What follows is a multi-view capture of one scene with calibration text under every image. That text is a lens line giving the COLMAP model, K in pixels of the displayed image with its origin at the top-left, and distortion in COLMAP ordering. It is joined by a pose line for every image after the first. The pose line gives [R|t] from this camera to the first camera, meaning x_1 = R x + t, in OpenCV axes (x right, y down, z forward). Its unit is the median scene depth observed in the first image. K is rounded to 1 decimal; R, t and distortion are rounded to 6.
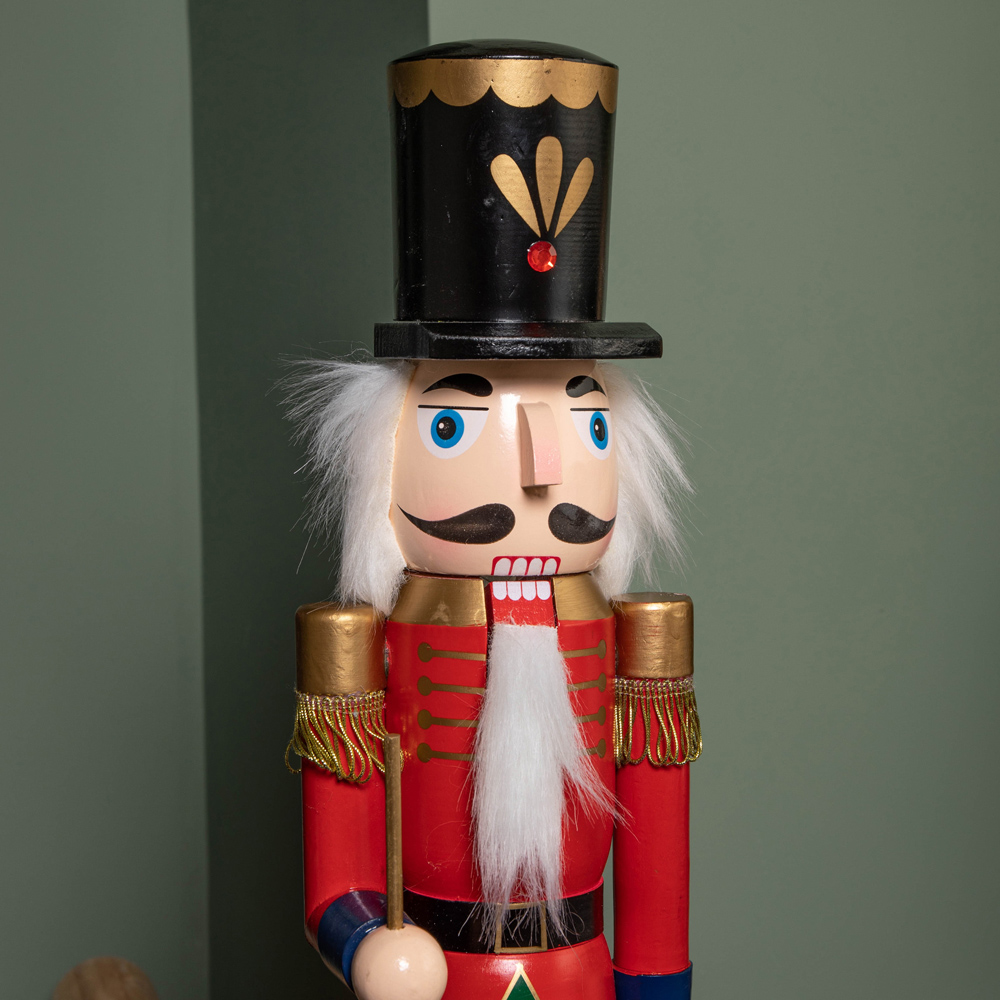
lens RADIAL K [[2625.9, 0, 498.6], [0, 2625.9, 502.0], [0, 0, 1]] dist [-0.110080, 0.000000]
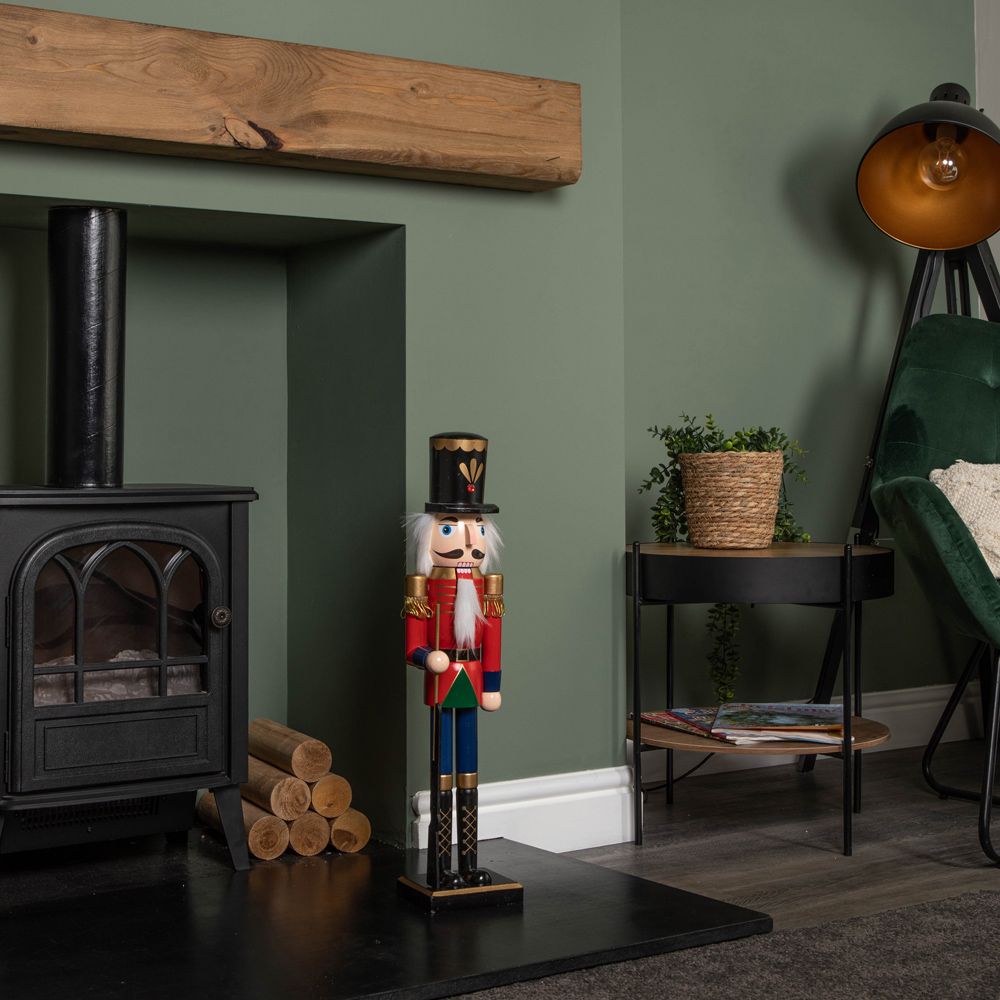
lens RADIAL K [[2018.3, 0, 501.8], [0, 2018.3, 501.9], [0, 0, 1]] dist [-0.190642, 0.000000]
pose [[0.984964, 0.012932, 0.172277, -0.464988], [-0.006152, 0.999188, -0.039830, 0.050985], [-0.172652, 0.038171, 0.984243, -2.039455]]
